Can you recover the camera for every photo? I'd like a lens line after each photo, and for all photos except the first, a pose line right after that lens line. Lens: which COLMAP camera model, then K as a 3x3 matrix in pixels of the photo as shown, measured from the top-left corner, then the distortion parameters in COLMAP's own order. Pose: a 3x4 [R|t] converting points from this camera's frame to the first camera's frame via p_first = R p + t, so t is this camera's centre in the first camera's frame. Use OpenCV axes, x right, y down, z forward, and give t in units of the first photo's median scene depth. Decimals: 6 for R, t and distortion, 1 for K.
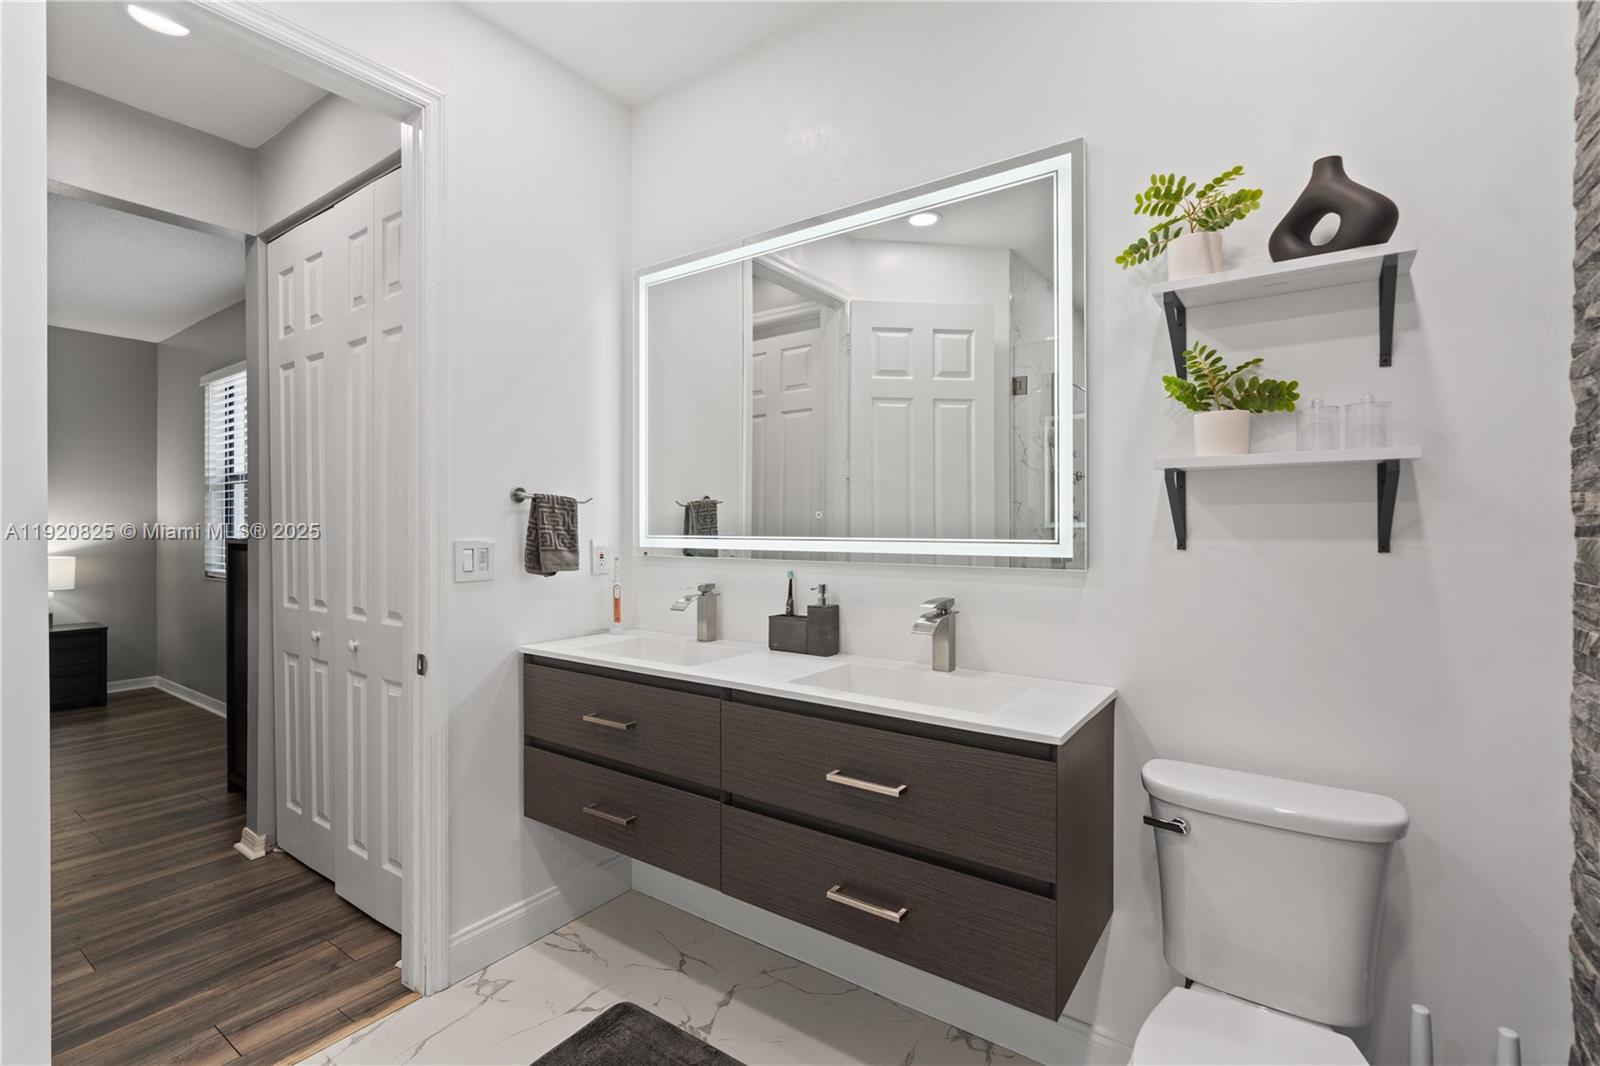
lens RADIAL K [[726.7, 0, 801.5], [0, 726.7, 523.6], [0, 0, 1]] dist [-0.009326, 0.002867]
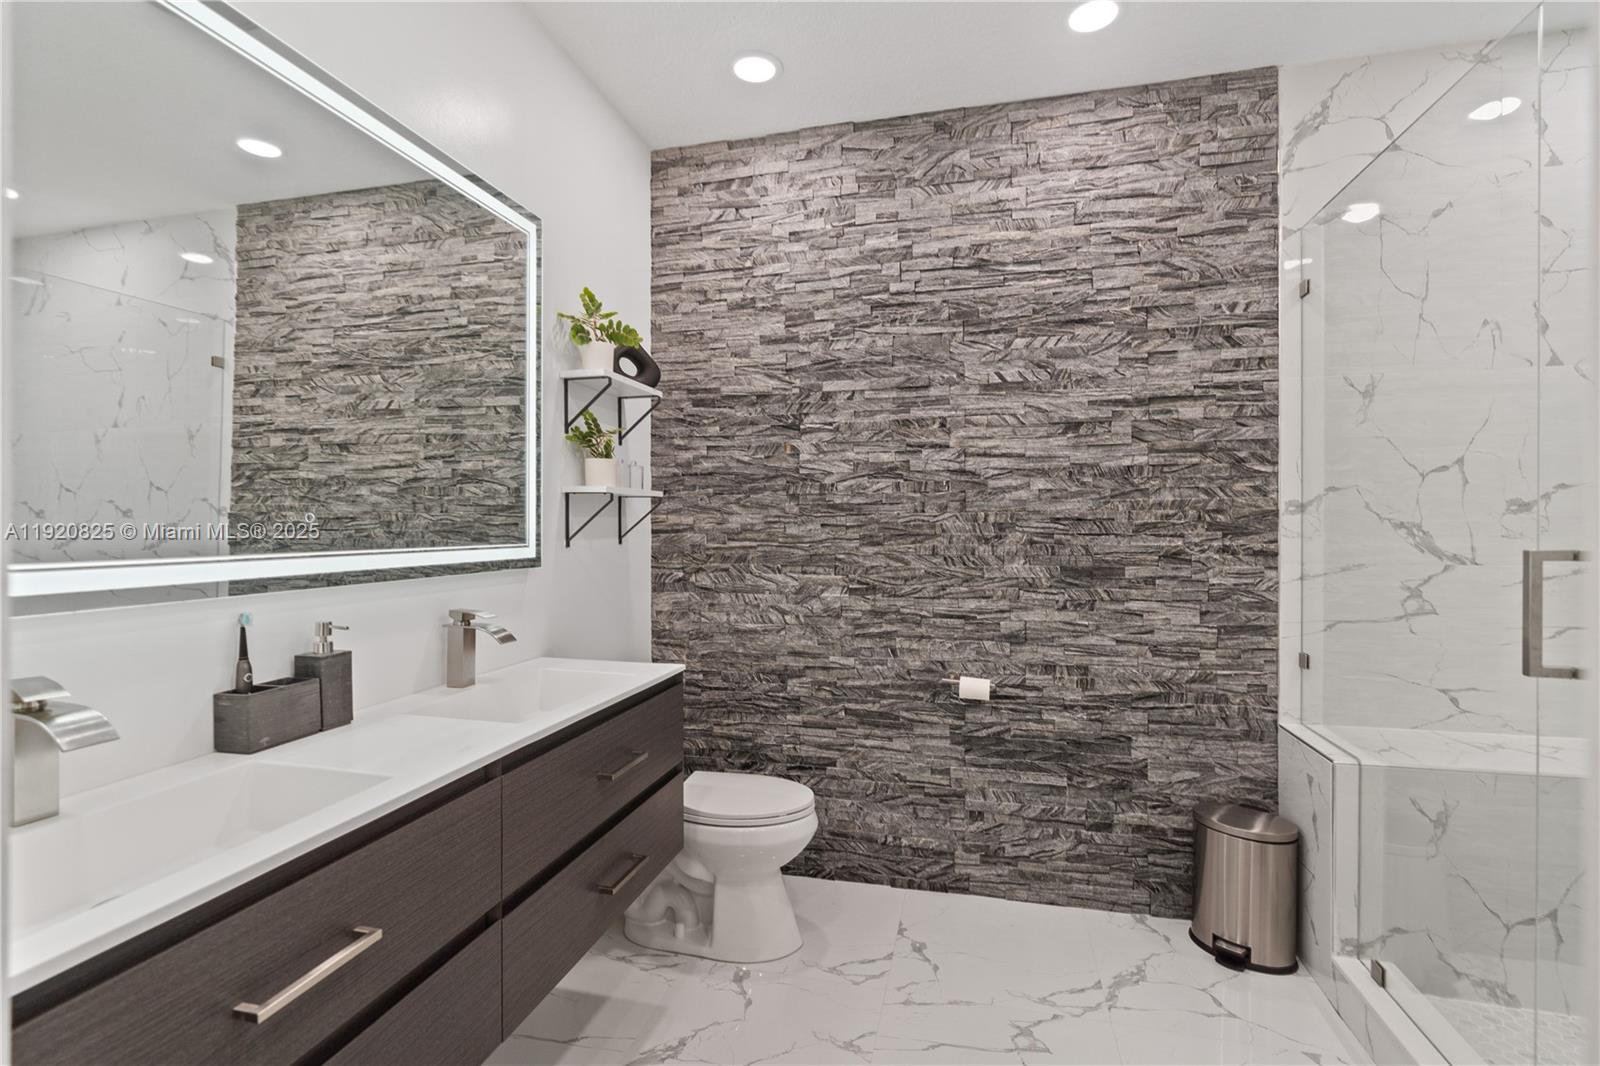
lens RADIAL K [[726.7, 0, 794.4], [0, 726.7, 527.7], [0, 0, 1]] dist [-0.009326, 0.002867]
pose [[-0.357441, -0.002395, 0.933933, -0.876594], [0.002390, 0.999991, 0.003479, -0.005918], [-0.933933, 0.003475, -0.357432, 0.977563]]
